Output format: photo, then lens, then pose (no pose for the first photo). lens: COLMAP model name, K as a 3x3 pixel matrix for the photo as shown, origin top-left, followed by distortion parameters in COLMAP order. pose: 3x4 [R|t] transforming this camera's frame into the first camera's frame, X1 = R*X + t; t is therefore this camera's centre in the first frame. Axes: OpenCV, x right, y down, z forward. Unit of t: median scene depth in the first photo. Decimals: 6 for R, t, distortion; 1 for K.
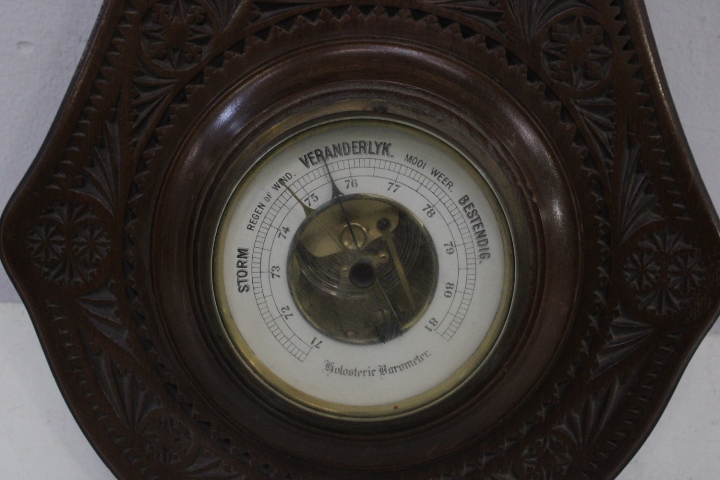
lens RADIAL K [[718.5, 0, 359.6], [0, 718.5, 239.3], [0, 0, 1]] dist [-0.084307, 0.000000]
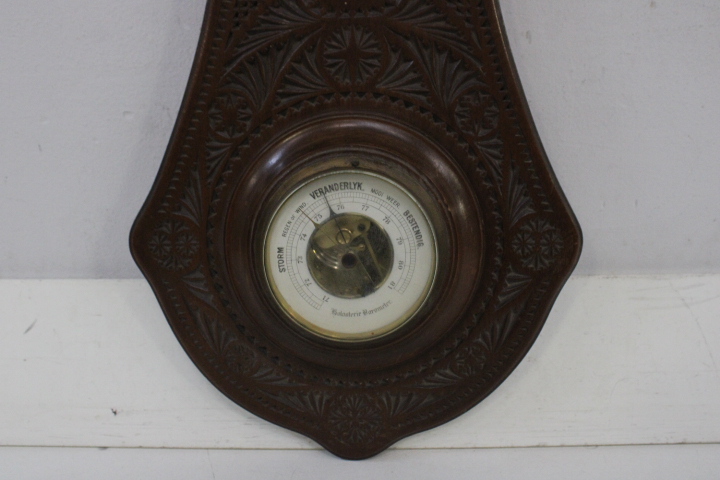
lens RADIAL K [[675.8, 0, 354.8], [0, 675.8, 236.8], [0, 0, 1]] dist [-0.099793, 0.000000]
pose [[0.998123, -0.051359, -0.033346, 0.065116], [0.054278, 0.994137, 0.093520, -0.139653], [0.028347, -0.095154, 0.995059, -0.553257]]
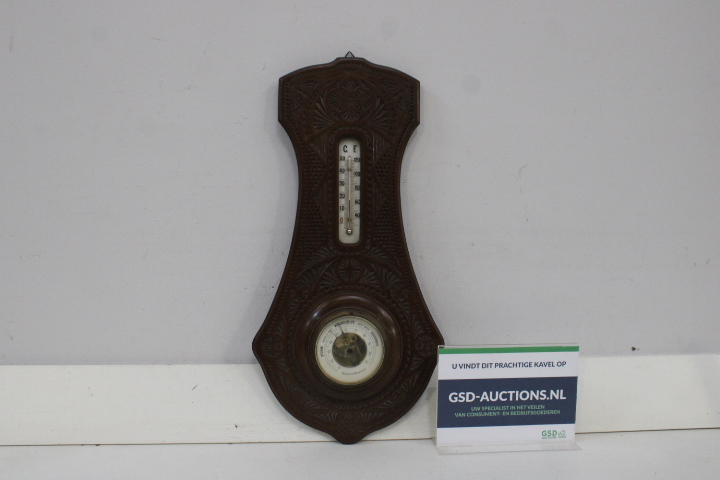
lens RADIAL K [[675.8, 0, 361.7], [0, 675.8, 240.4], [0, 0, 1]] dist [-0.099793, 0.000000]
pose [[0.996384, -0.046695, 0.070989, -0.162379], [0.052706, 0.994959, -0.085315, -0.237646], [-0.066647, 0.088748, 0.993822, -2.792955]]
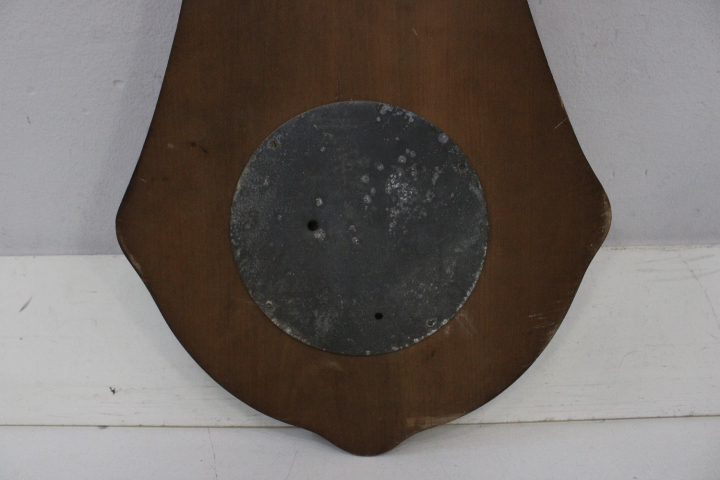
lens RADIAL K [[599.7, 0, 354.8], [0, 599.7, 241.7], [0, 0, 1]] dist [-0.115101, 0.034997]
pose [[0.997864, -0.058175, -0.029726, 0.041077], [0.061906, 0.987382, 0.145755, -0.112602], [0.020872, -0.147284, 0.988874, -0.299209]]
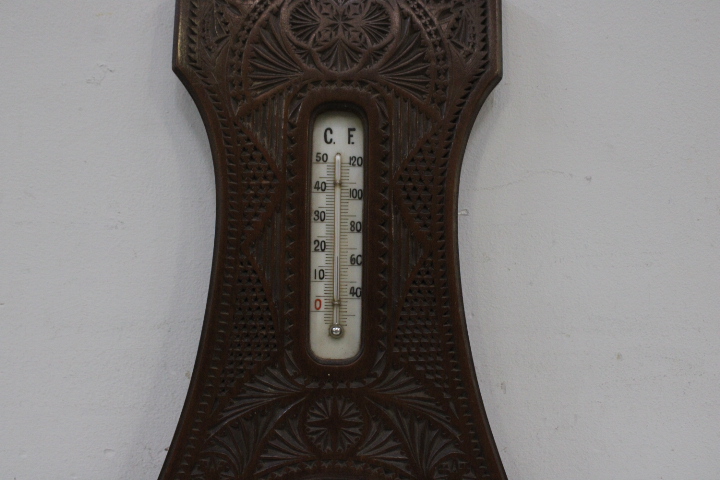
lens RADIAL K [[675.8, 0, 355.6], [0, 675.8, 238.5], [0, 0, 1]] dist [-0.099793, 0.000000]
pose [[0.999158, -0.036485, 0.018769, 0.066127], [0.039020, 0.986386, -0.159748, -0.575318], [-0.012685, 0.160345, 0.986979, -0.614844]]
